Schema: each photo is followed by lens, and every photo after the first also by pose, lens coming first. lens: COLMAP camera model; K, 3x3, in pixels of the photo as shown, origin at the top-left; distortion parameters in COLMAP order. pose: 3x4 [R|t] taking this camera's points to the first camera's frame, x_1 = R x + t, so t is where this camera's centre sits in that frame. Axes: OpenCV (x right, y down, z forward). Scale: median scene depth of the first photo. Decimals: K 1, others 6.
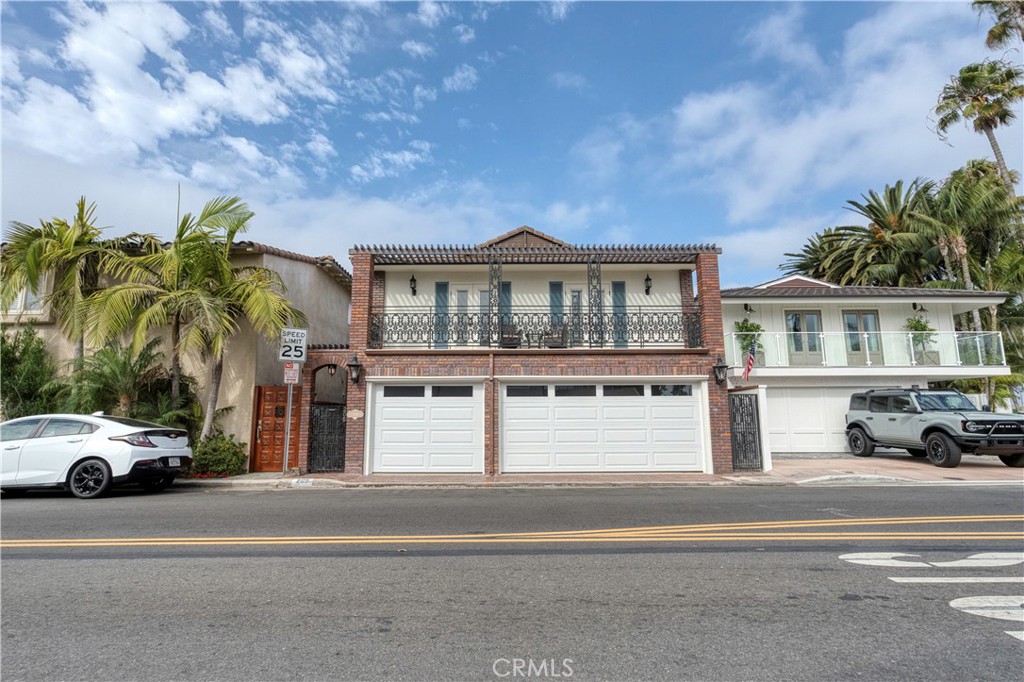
lens RADIAL K [[536.6, 0, 512.0], [0, 536.6, 341.0], [0, 0, 1]] dist [-0.013719, 0.001489]
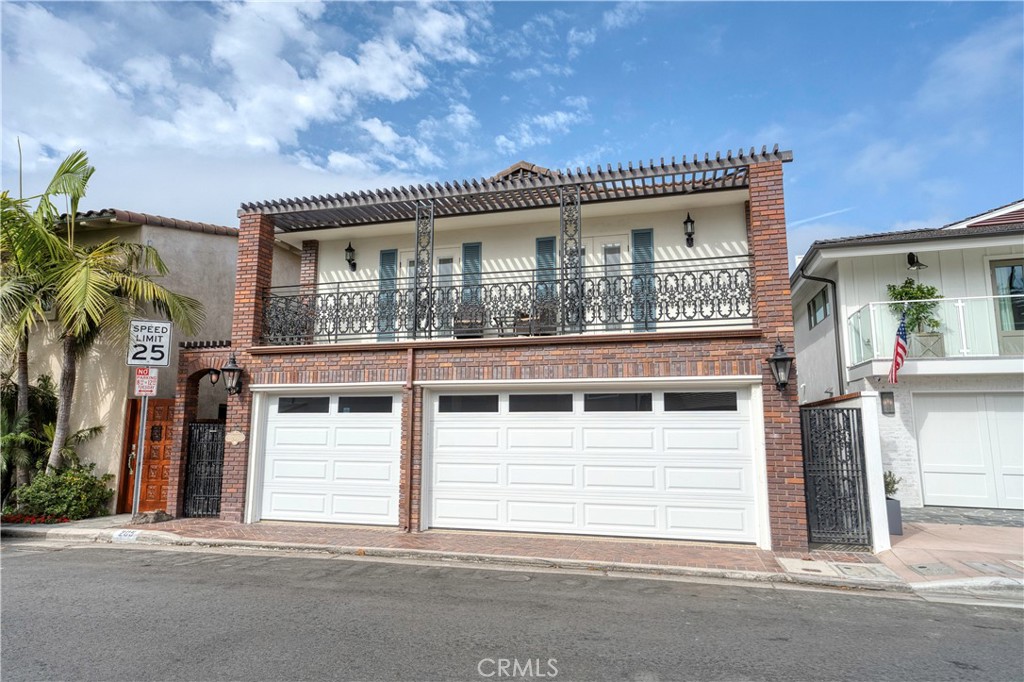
lens RADIAL K [[643.7, 0, 512.0], [0, 643.7, 341.0], [0, 0, 1]] dist [0.024859, 0.000871]
pose [[0.960929, -0.030993, -0.275055, 0.299073], [0.032864, 0.999457, 0.002194, 0.017027], [0.274838, -0.011148, 0.961426, 0.262340]]
